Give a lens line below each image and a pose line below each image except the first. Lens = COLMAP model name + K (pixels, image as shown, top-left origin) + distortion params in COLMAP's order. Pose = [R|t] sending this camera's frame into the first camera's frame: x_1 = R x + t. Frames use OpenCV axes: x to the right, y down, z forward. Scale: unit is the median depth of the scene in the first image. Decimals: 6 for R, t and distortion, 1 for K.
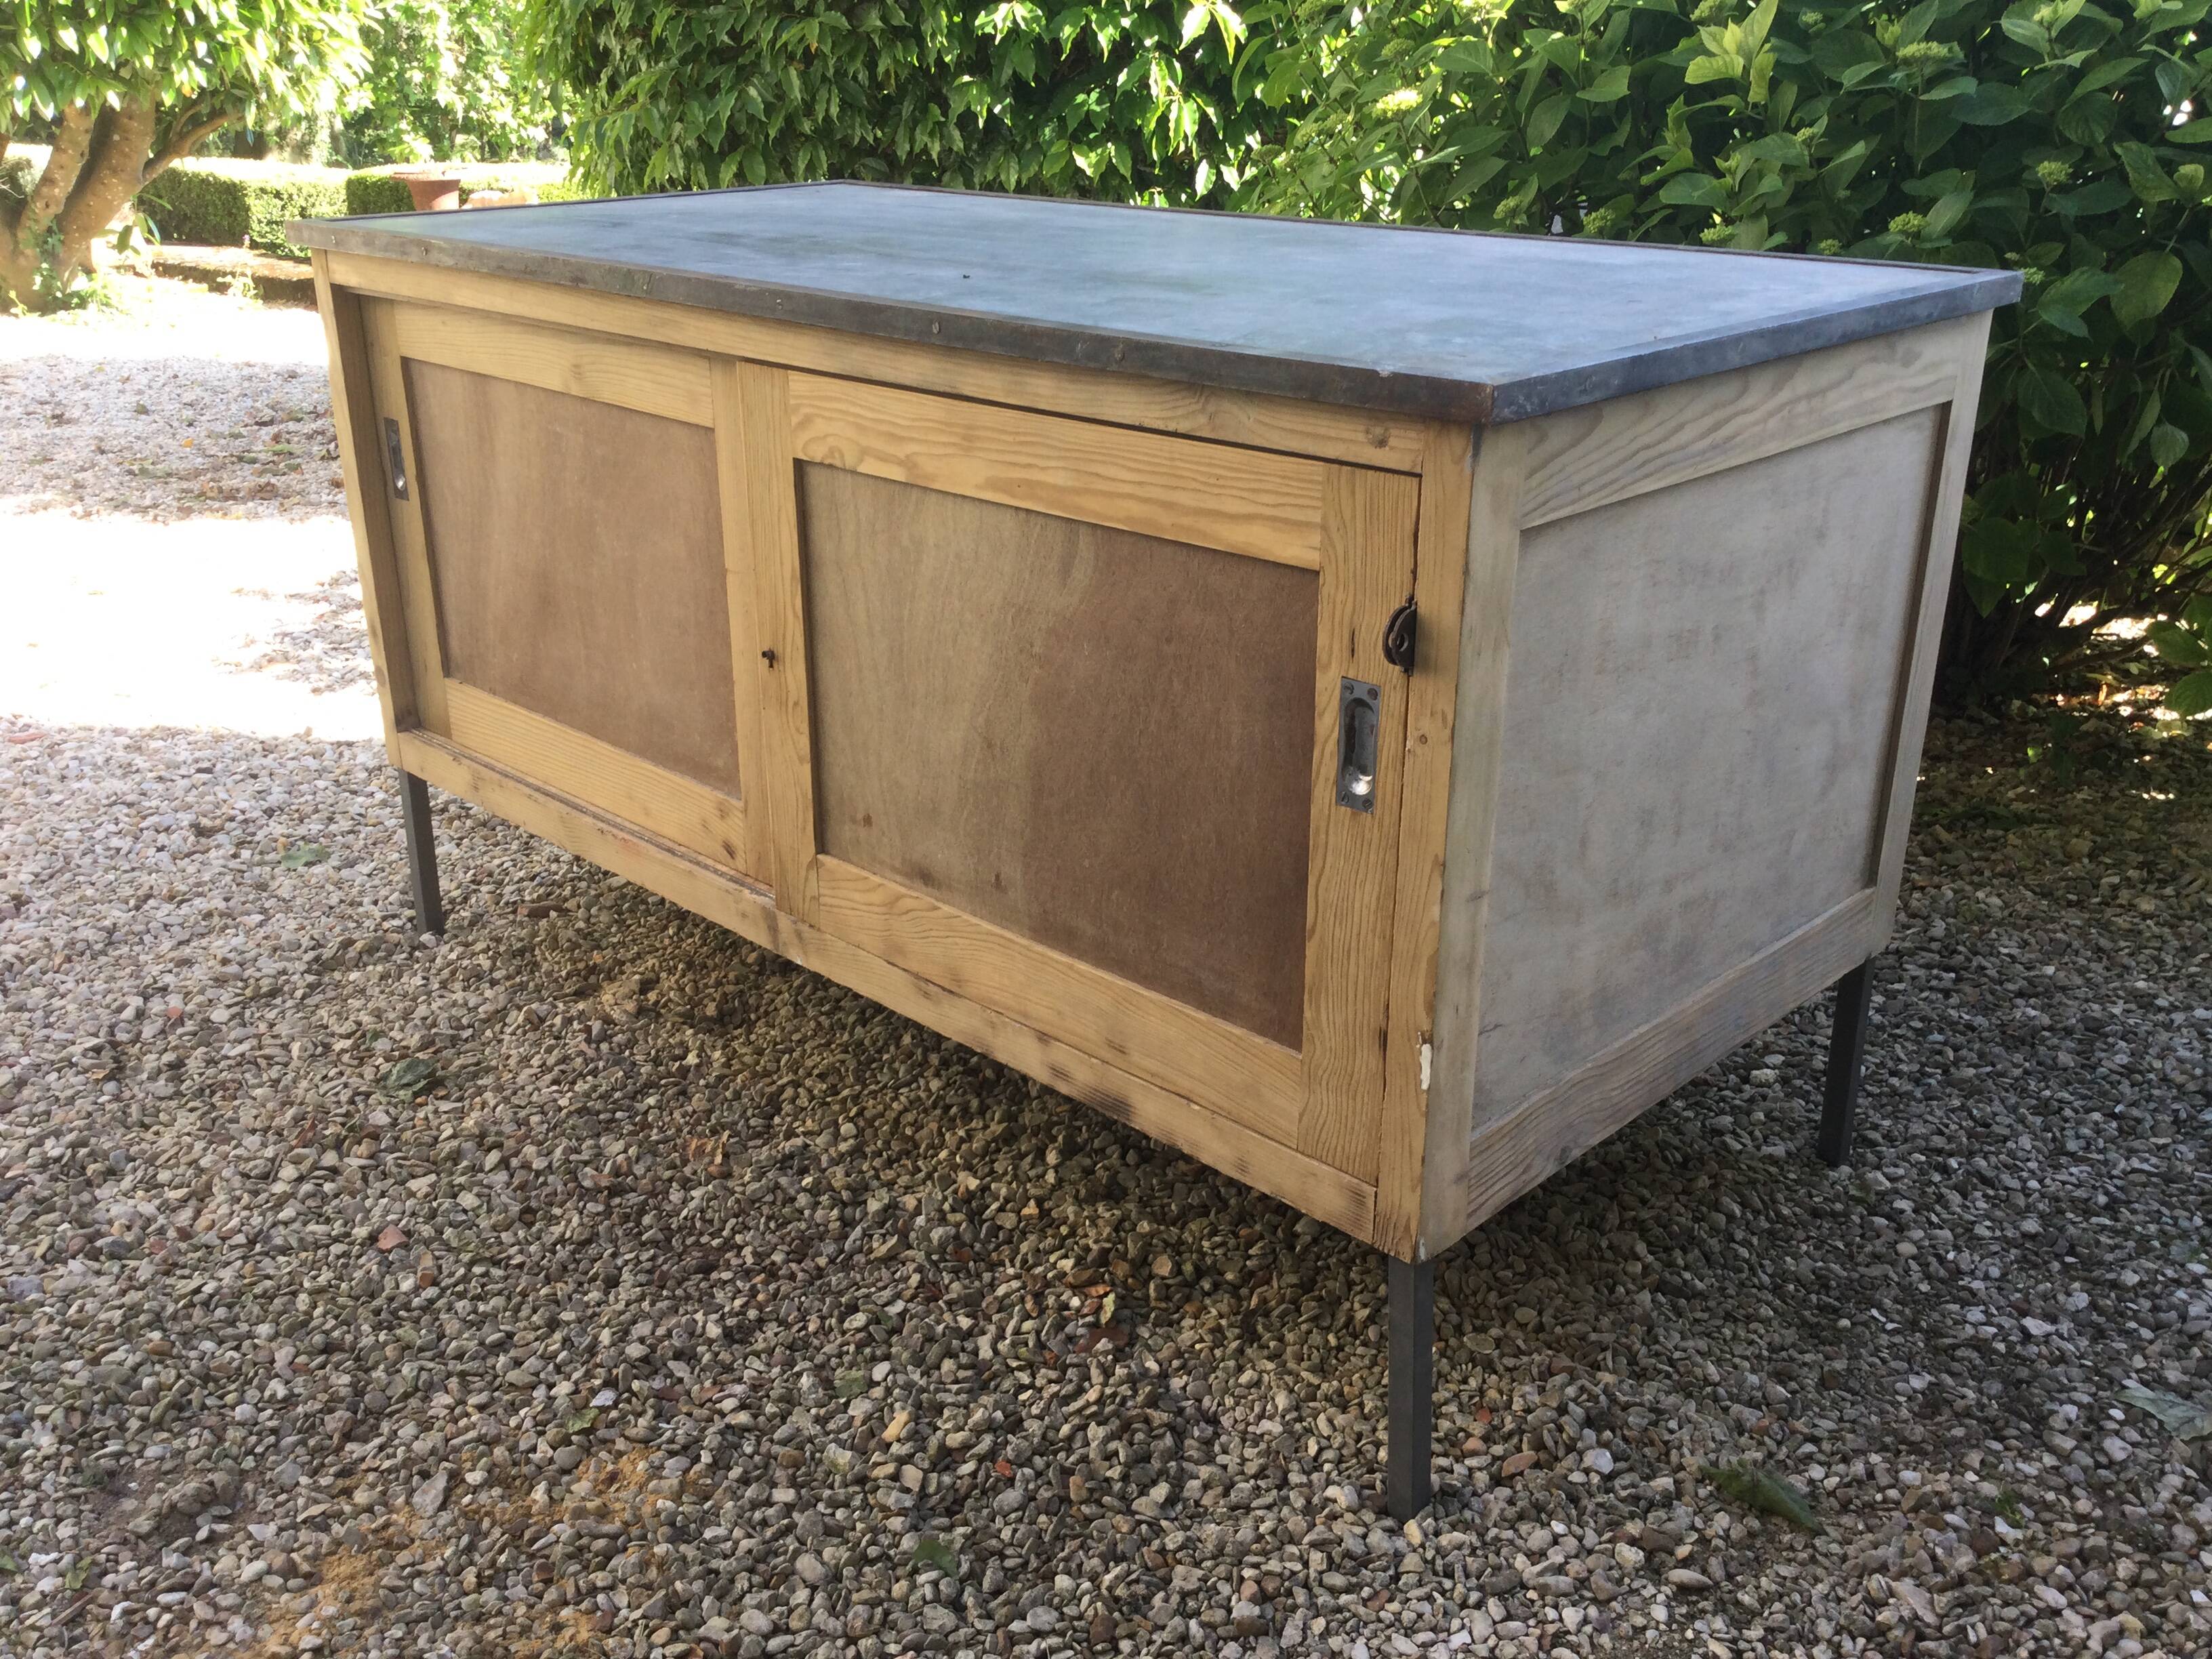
lens RADIAL K [[1991.9, 0, 1099.1], [0, 1991.9, 842.0], [0, 0, 1]] dist [0.125046, -0.255994]
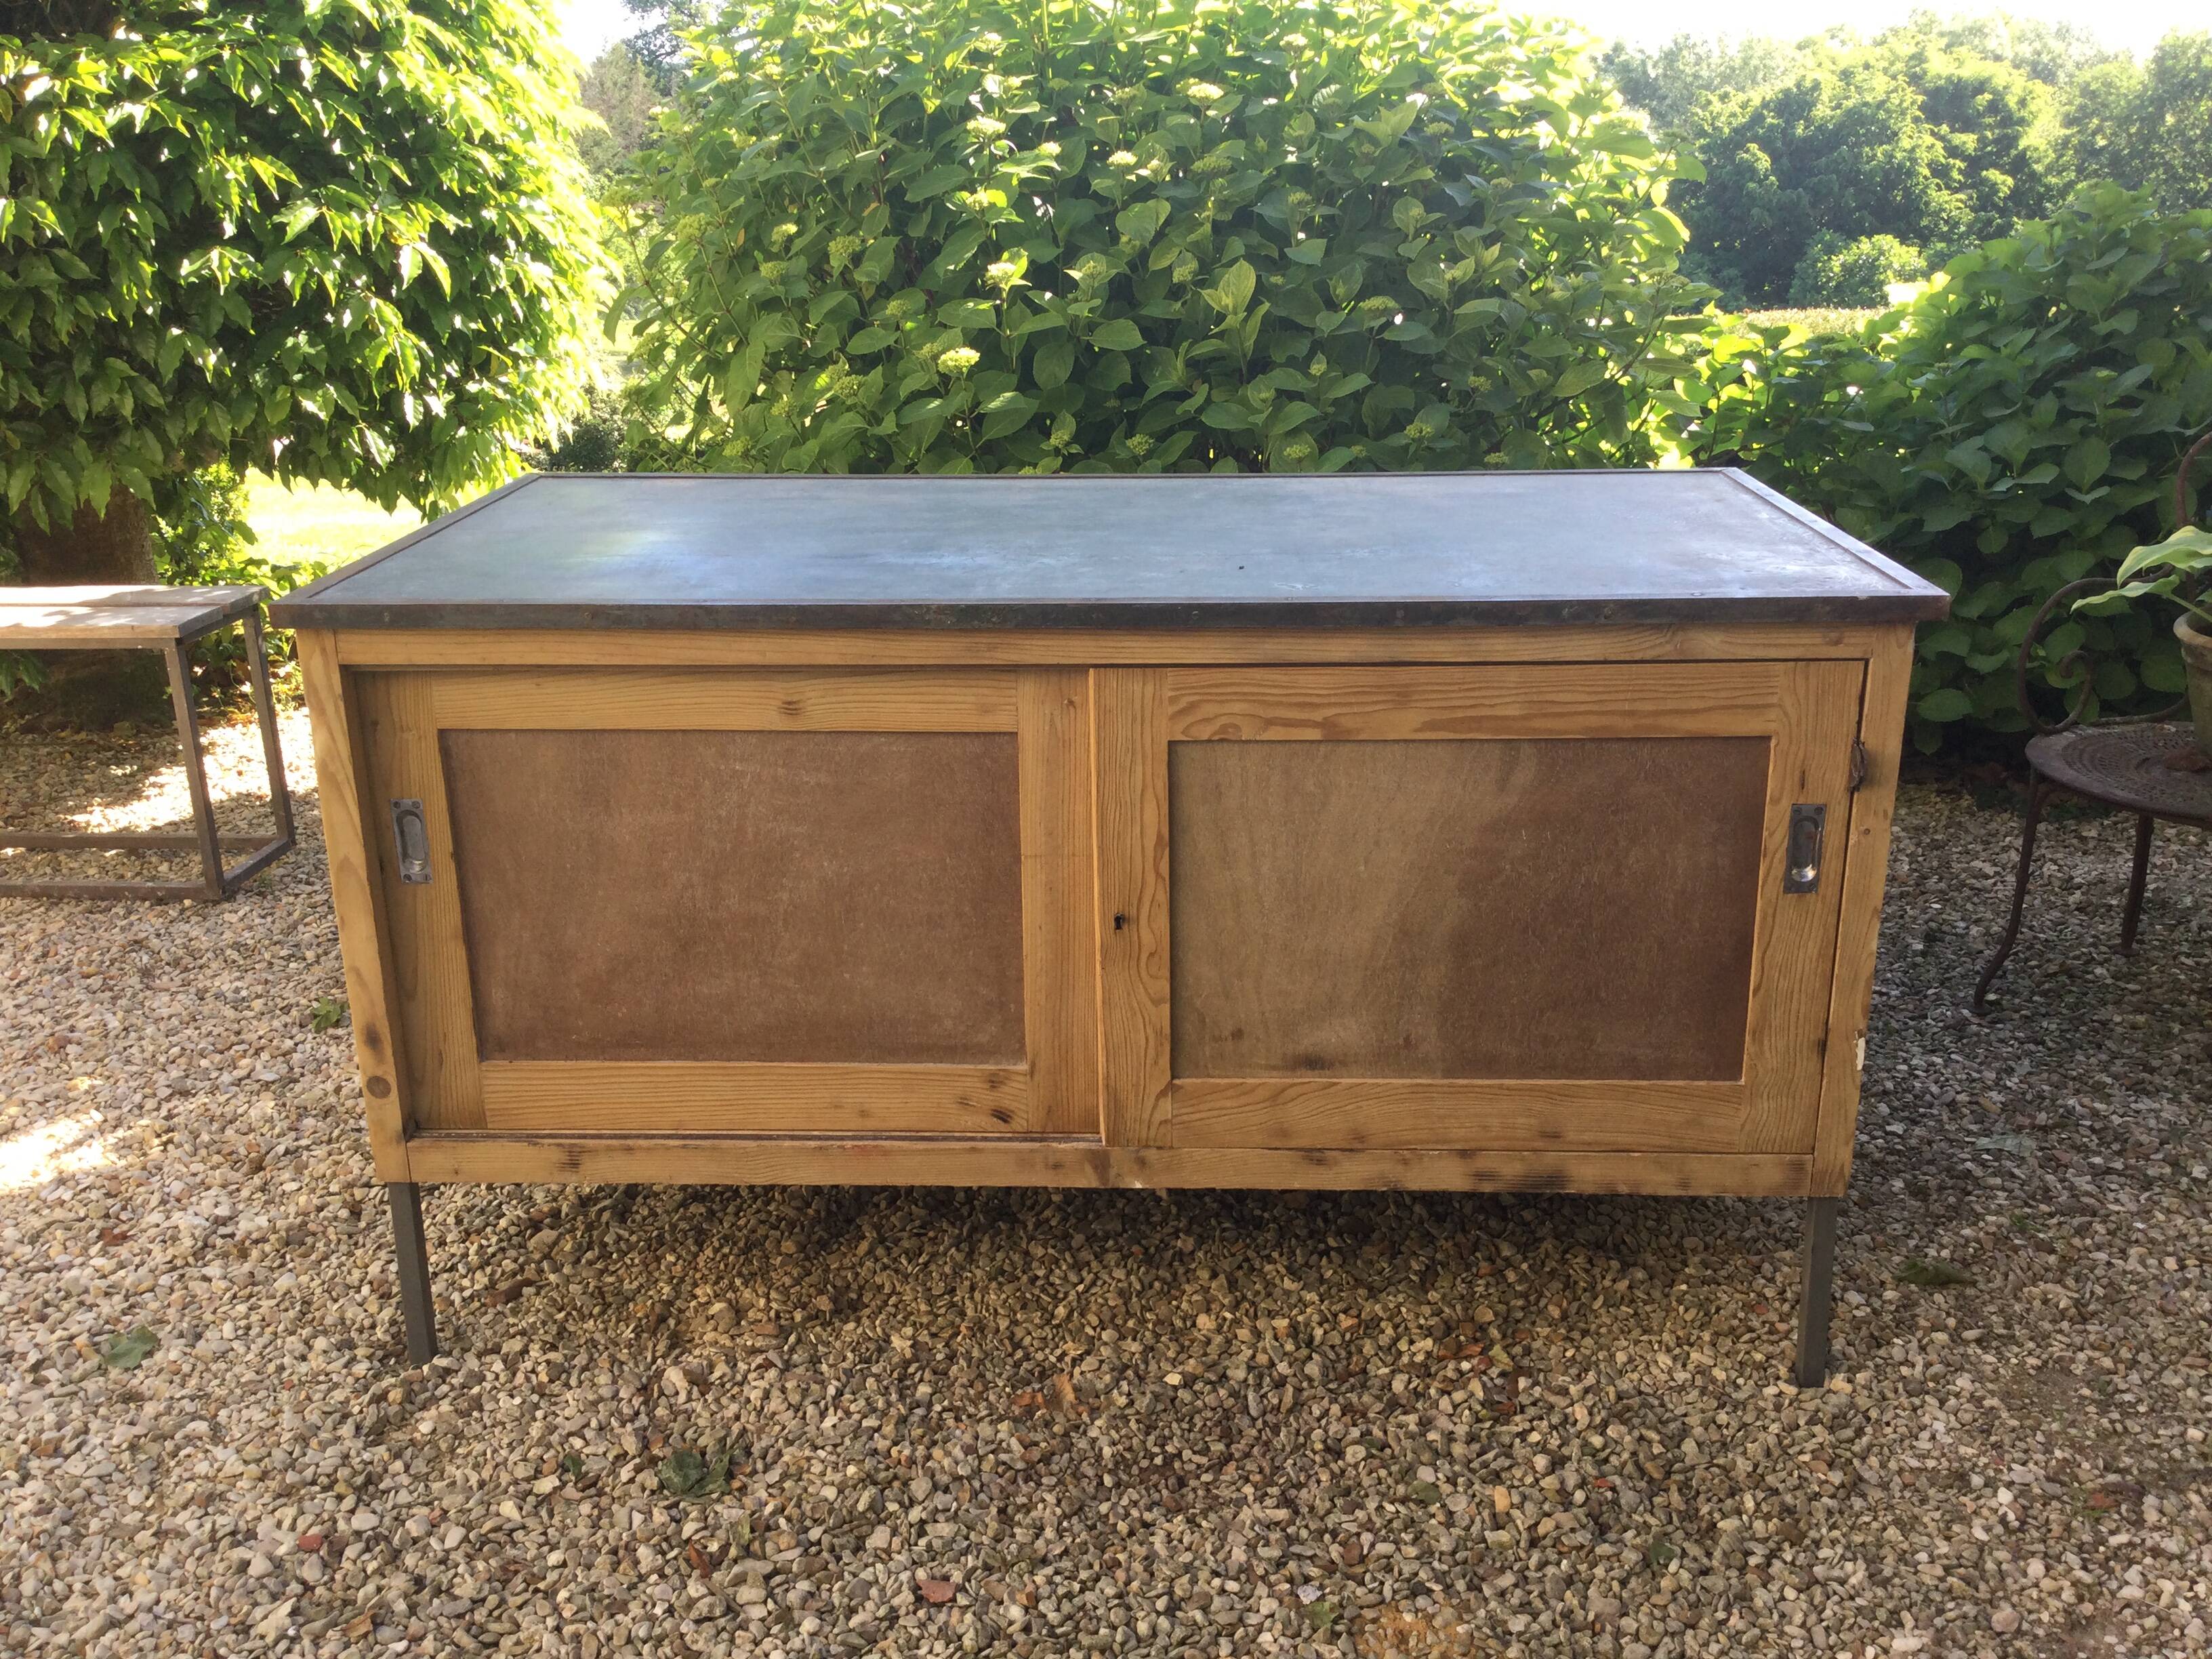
lens RADIAL K [[2004.0, 0, 1102.2], [0, 2004.0, 836.2], [0, 0, 1]] dist [0.130783, -0.280433]
pose [[0.742380, -0.224980, 0.631076, -0.898217], [0.262611, 0.964273, 0.034838, -0.185427], [-0.616367, 0.139864, 0.774939, 0.139647]]
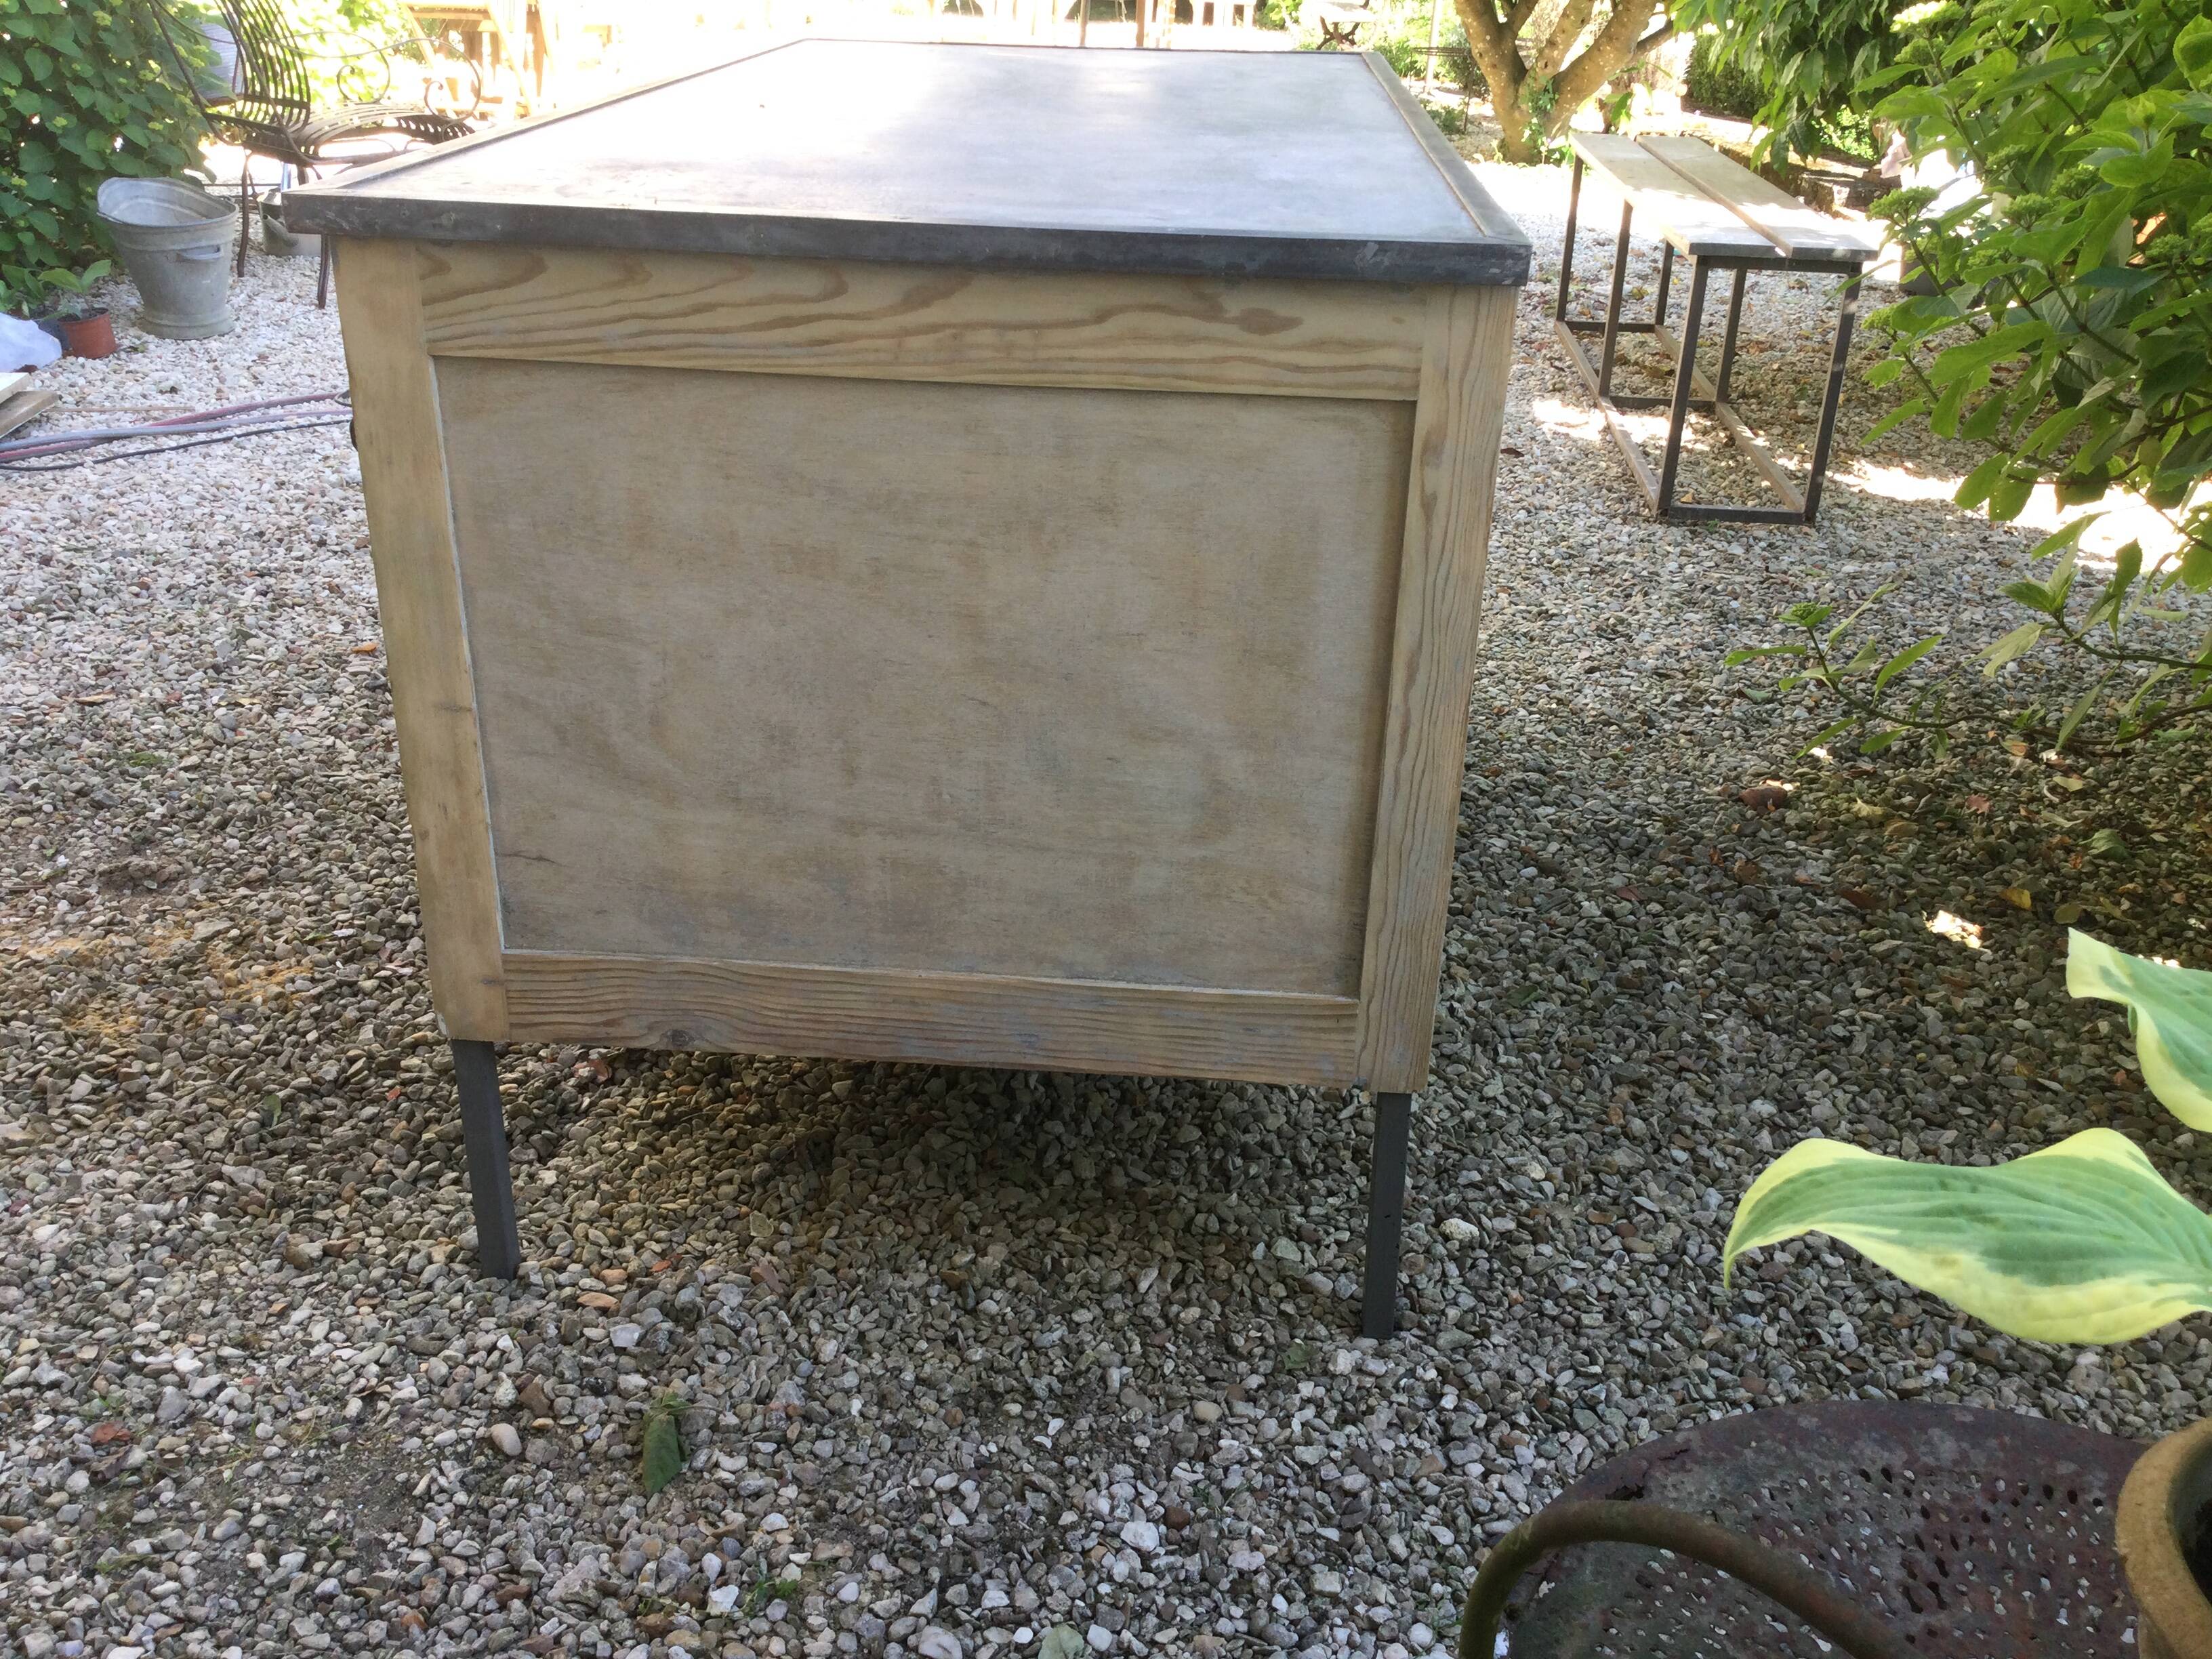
lens RADIAL K [[1991.9, 0, 1099.1], [0, 1991.9, 842.0], [0, 0, 1]] dist [0.125046, -0.255994]
pose [[0.652349, 0.347033, -0.673802, 0.890853], [-0.311117, 0.933274, 0.179459, -0.157432], [0.691121, 0.092561, 0.716788, 0.378725]]
